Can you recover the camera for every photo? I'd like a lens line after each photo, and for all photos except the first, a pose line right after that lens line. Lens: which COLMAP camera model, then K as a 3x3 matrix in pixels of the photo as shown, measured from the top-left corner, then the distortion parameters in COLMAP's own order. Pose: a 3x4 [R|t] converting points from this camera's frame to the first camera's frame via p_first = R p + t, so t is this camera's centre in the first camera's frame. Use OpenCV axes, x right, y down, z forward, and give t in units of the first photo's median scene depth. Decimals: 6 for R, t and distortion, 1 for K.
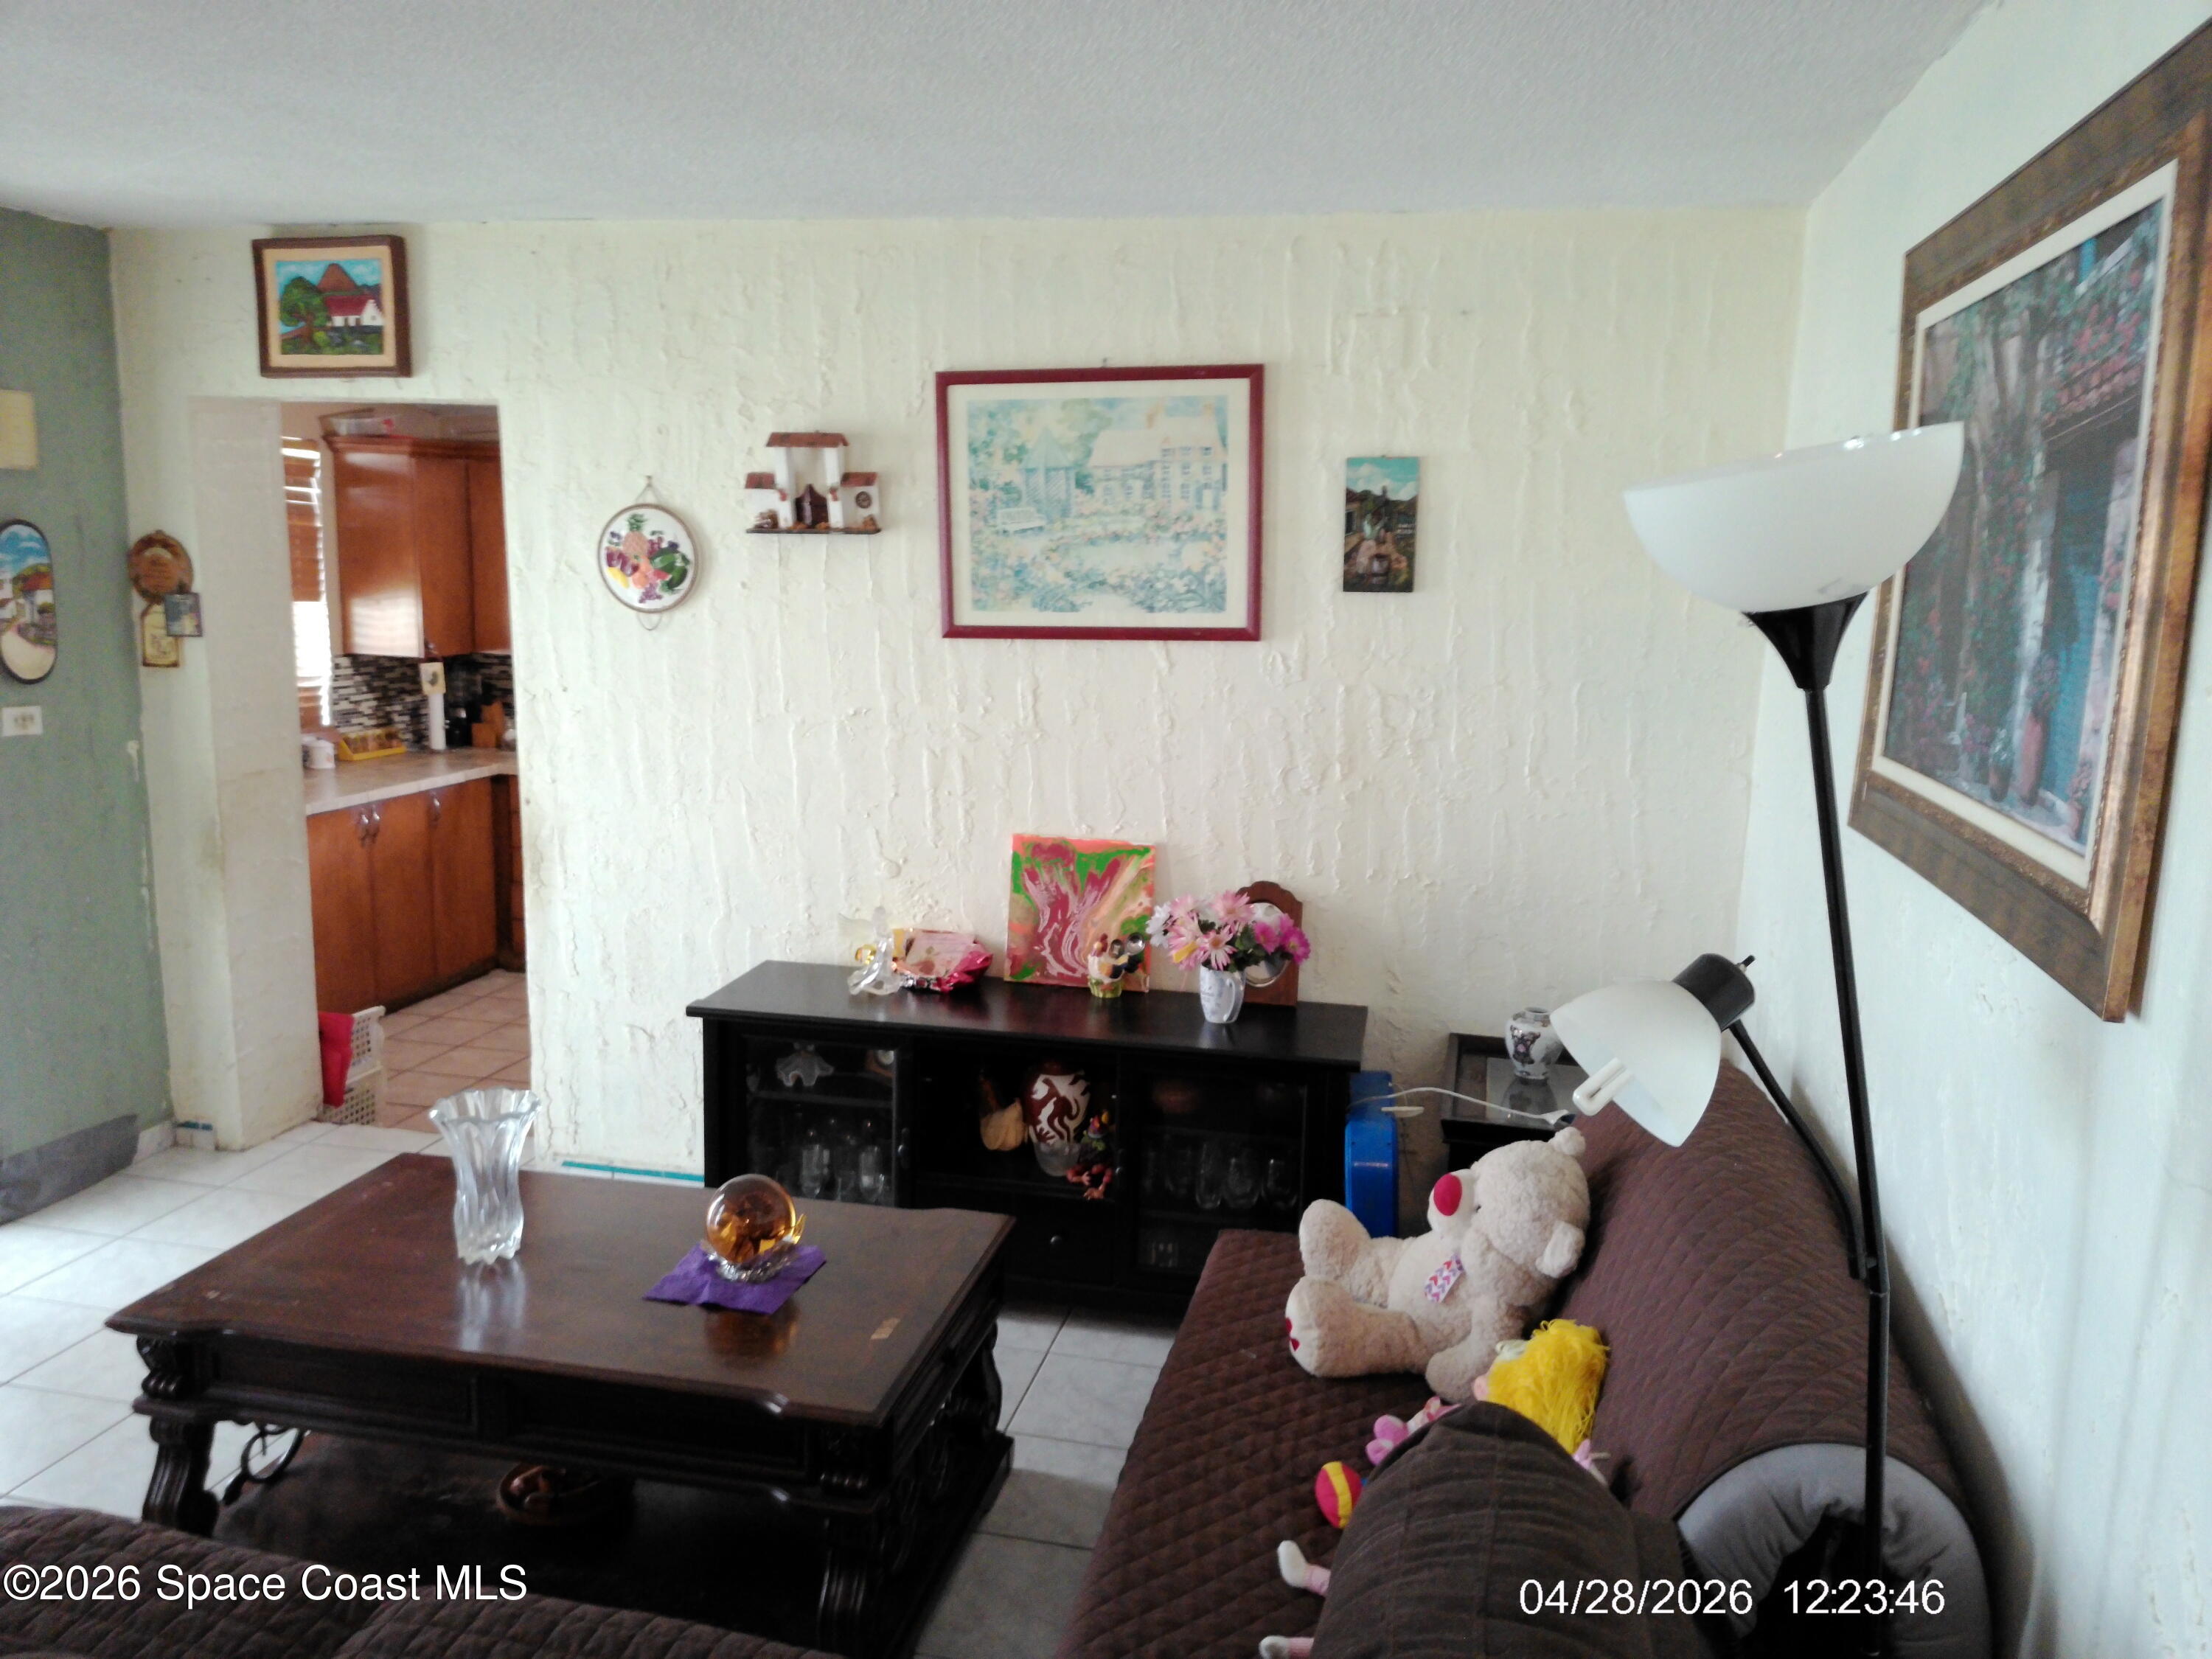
lens RADIAL K [[1646.0, 0, 1113.2], [0, 1646.0, 819.8], [0, 0, 1]] dist [0.122608, -0.144389]
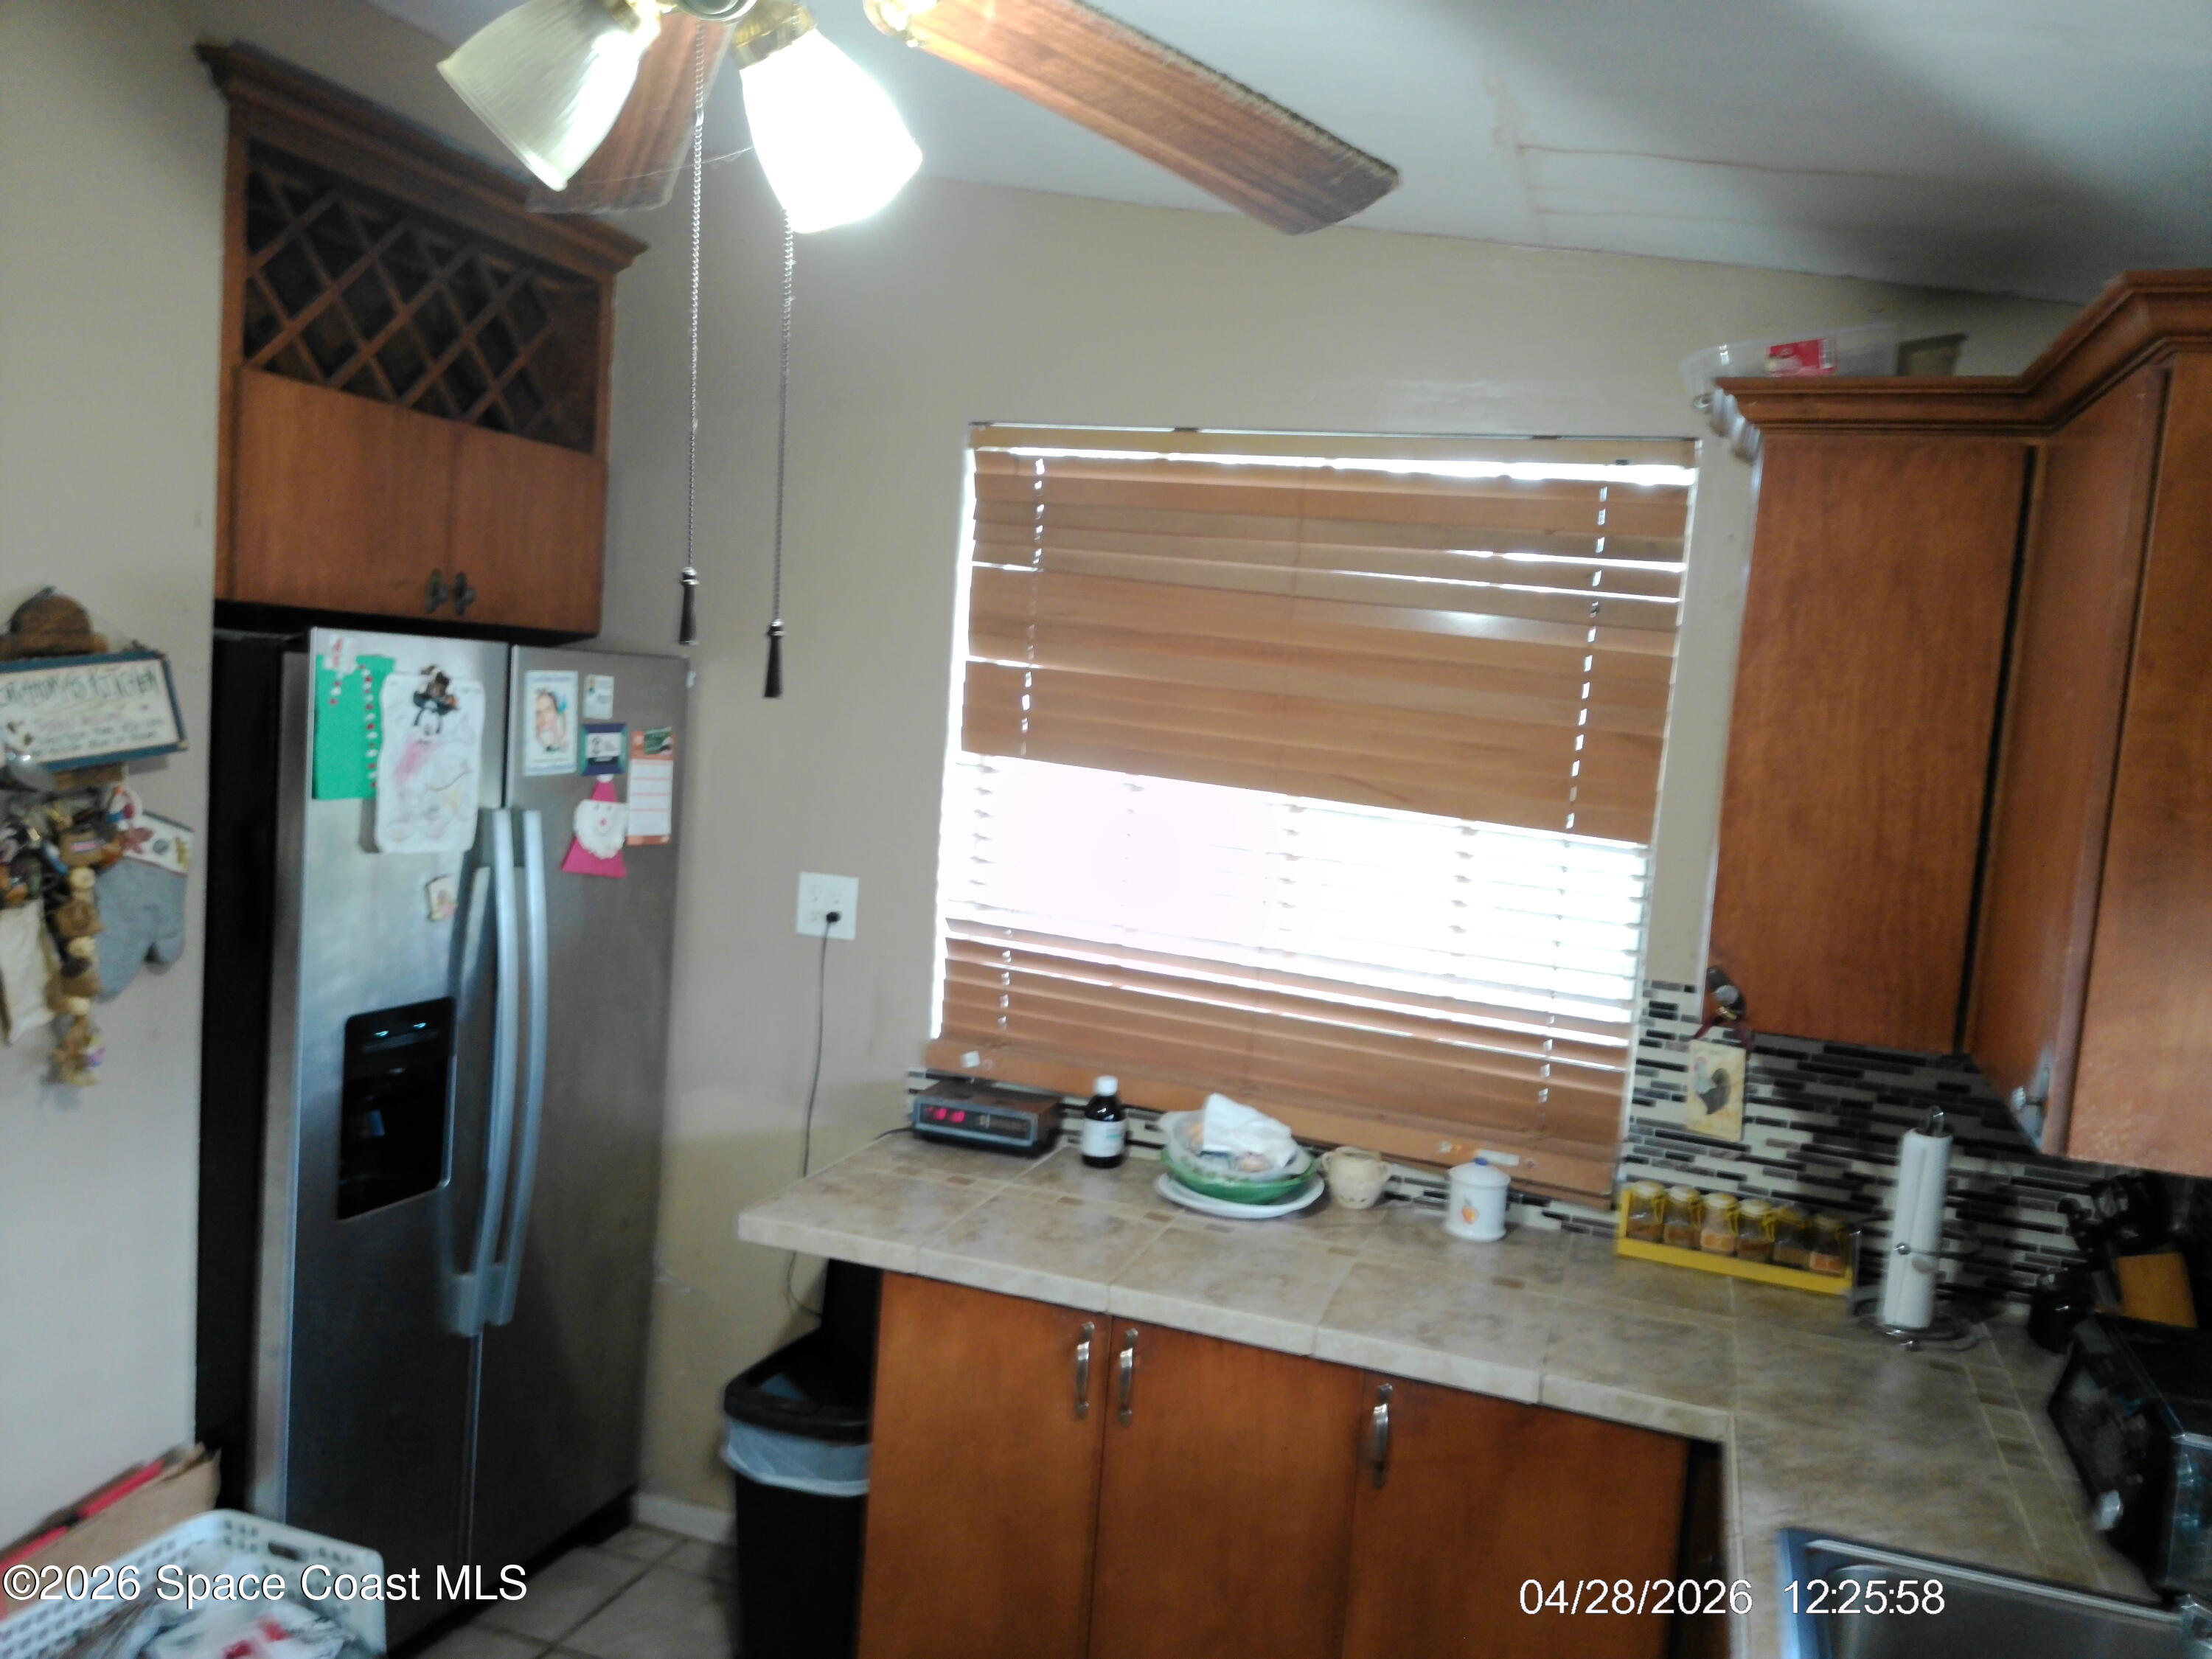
lens RADIAL K [[1646.0, 0, 1113.2], [0, 1646.0, 819.8], [0, 0, 1]] dist [0.122608, -0.144389]
pose [[-0.099385, 0.053954, -0.993585, -0.066246], [-0.243904, 0.966746, 0.076893, -0.132805], [0.964693, 0.249981, -0.082921, 0.897570]]
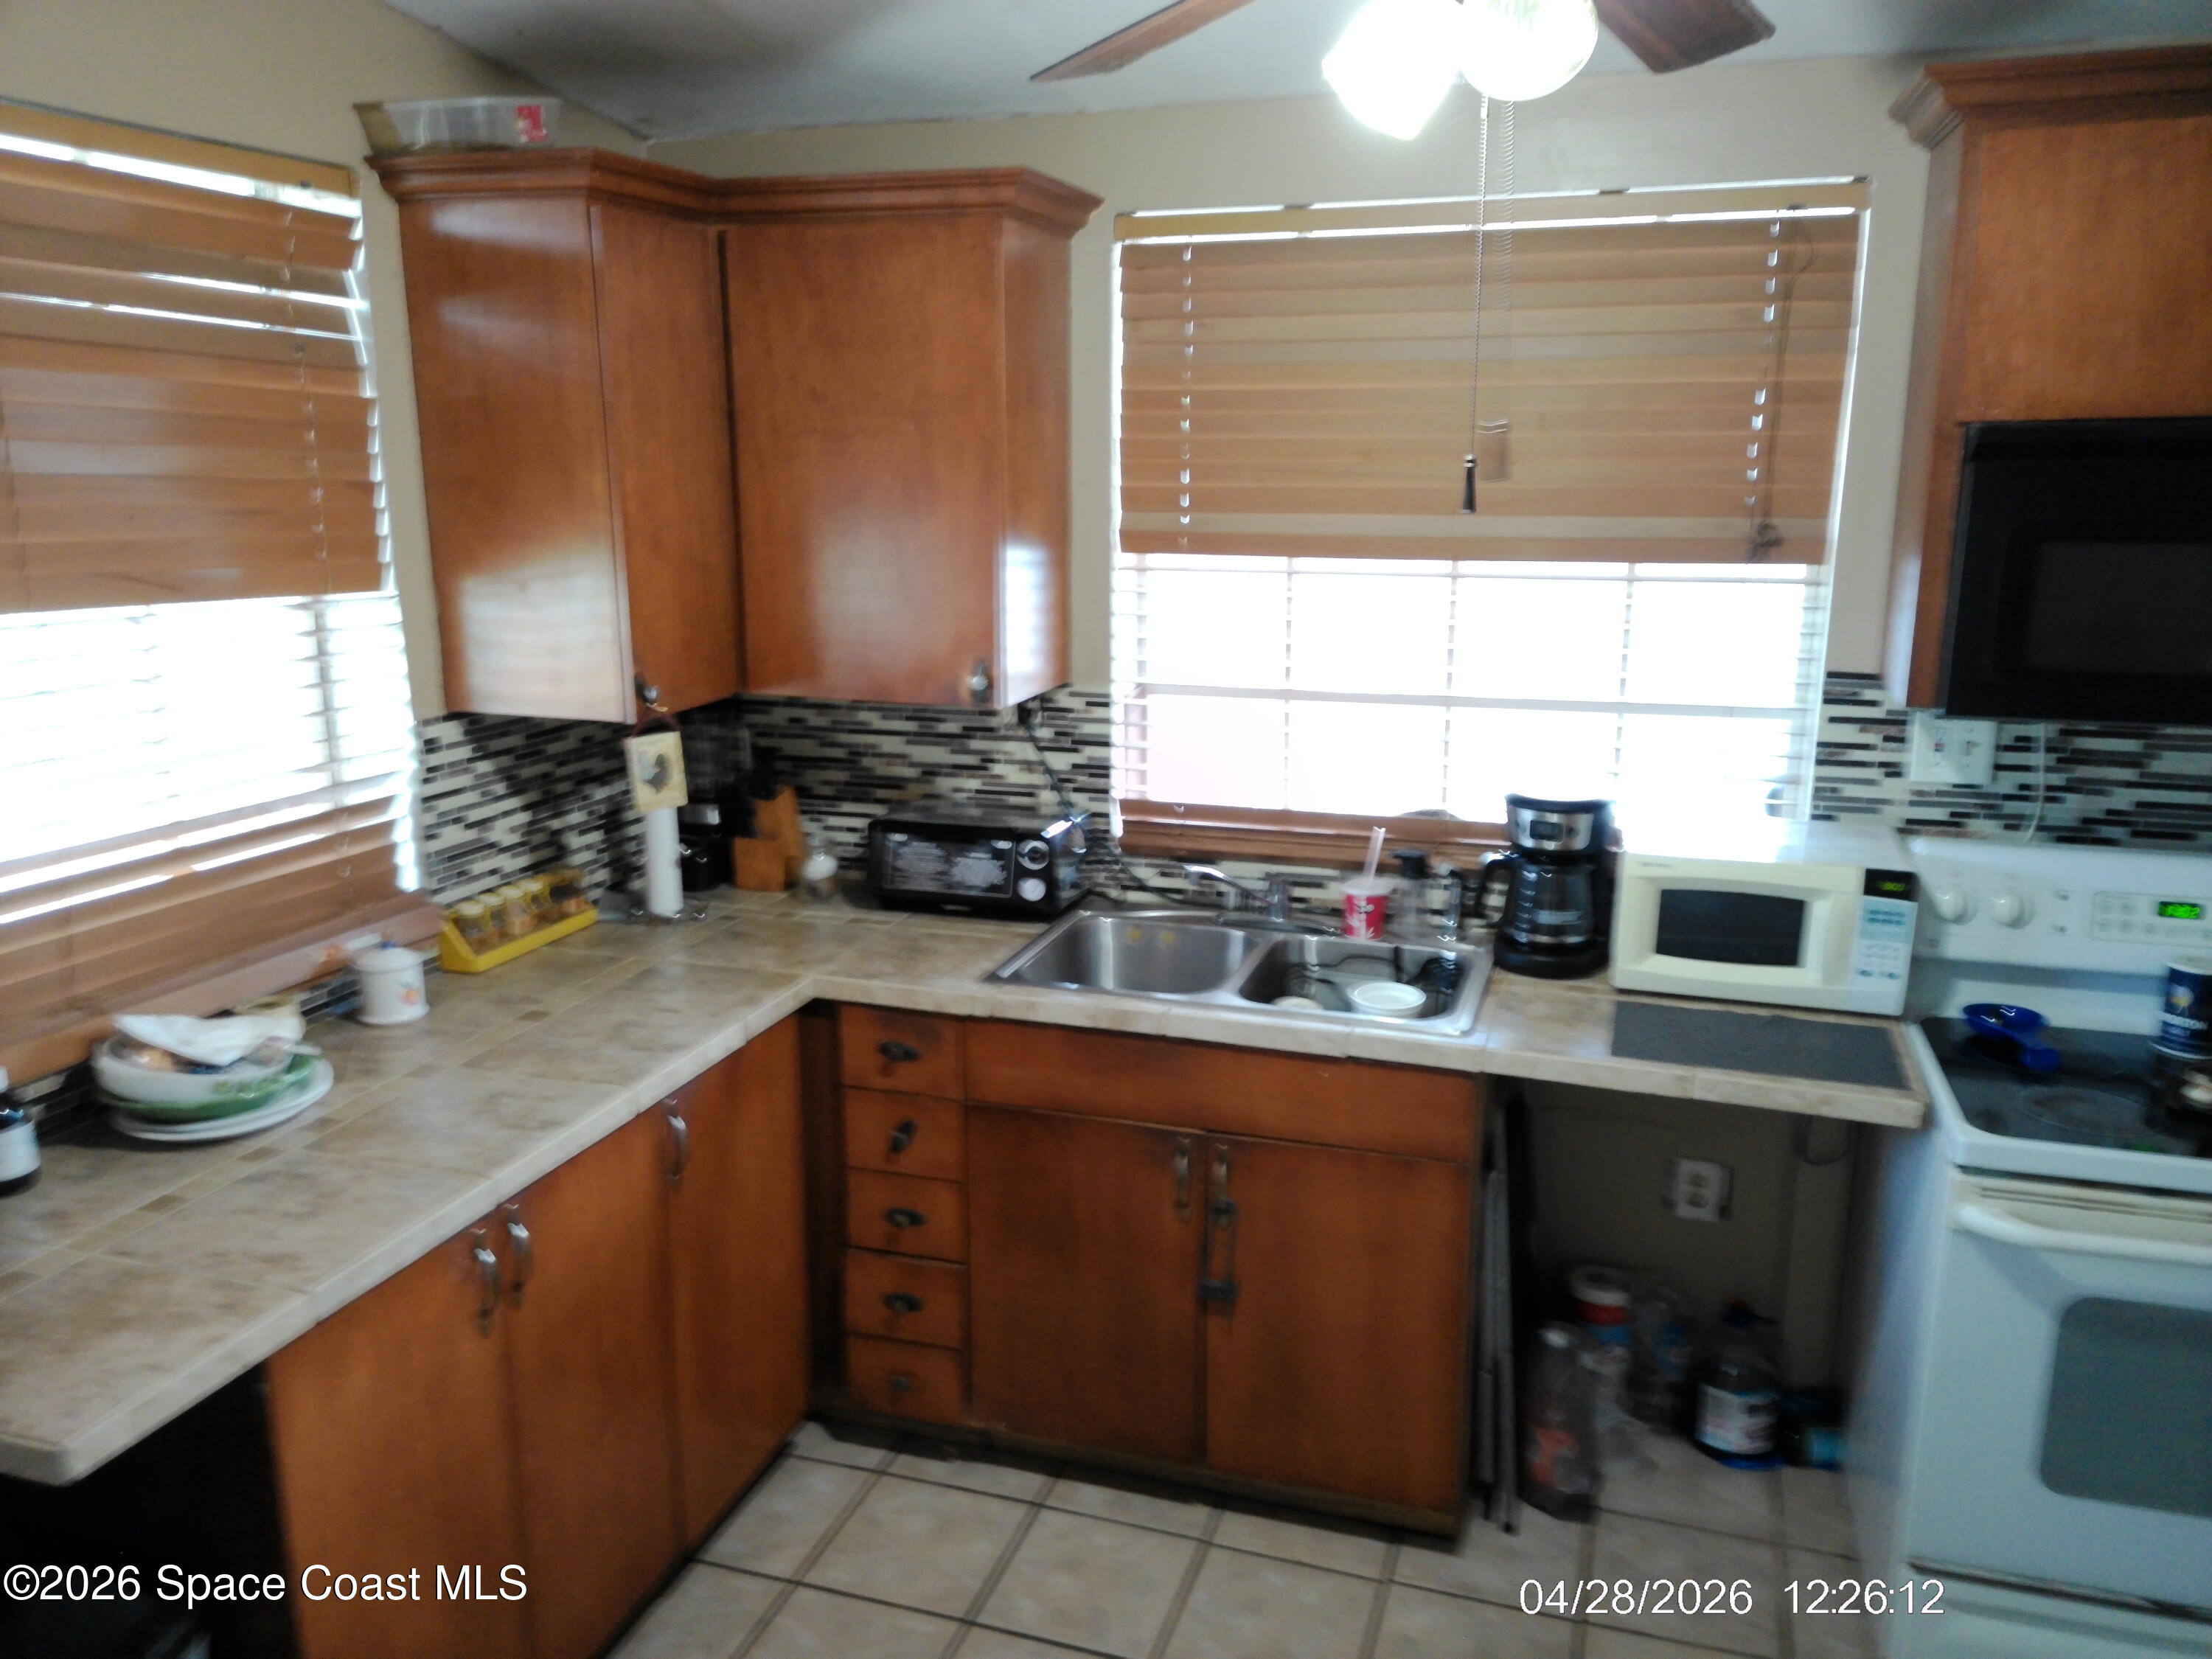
lens RADIAL K [[1646.0, 0, 1113.2], [0, 1646.0, 819.8], [0, 0, 1]] dist [0.122608, -0.144389]
pose [[0.995490, -0.004388, -0.094763, -0.257984], [0.009456, 0.998544, 0.053099, -0.093286], [0.094393, -0.053756, 0.994083, 0.608780]]
